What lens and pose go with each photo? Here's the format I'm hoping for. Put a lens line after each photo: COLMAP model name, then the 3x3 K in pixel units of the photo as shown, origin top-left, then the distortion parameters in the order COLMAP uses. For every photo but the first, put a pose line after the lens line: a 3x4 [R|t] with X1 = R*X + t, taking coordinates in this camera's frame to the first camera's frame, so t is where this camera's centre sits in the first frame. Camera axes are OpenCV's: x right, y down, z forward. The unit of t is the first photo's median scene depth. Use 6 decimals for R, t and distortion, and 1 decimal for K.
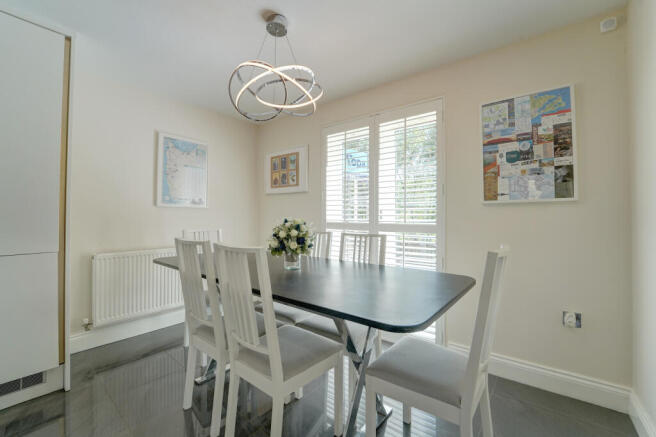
lens RADIAL K [[267.2, 0, 327.6], [0, 267.2, 214.2], [0, 0, 1]] dist [-0.021042, 0.000173]
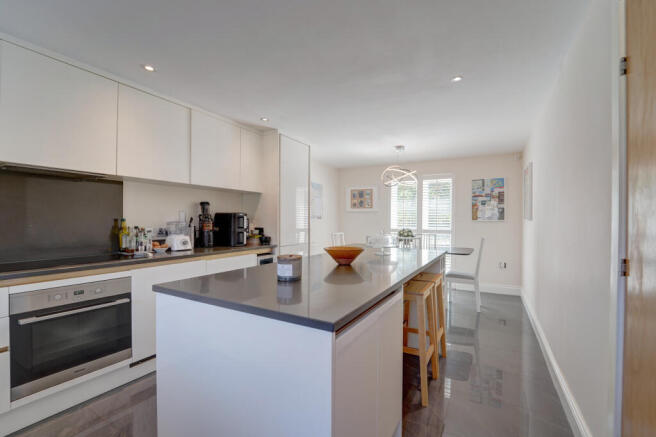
lens RADIAL K [[269.7, 0, 353.1], [0, 269.7, 224.4], [0, 0, 1]] dist [-0.000416, -0.000060]
pose [[0.978485, -0.000718, 0.206318, -0.986638], [-0.003873, 0.999754, 0.021849, -0.061782], [-0.206283, -0.022178, 0.978241, -1.190934]]
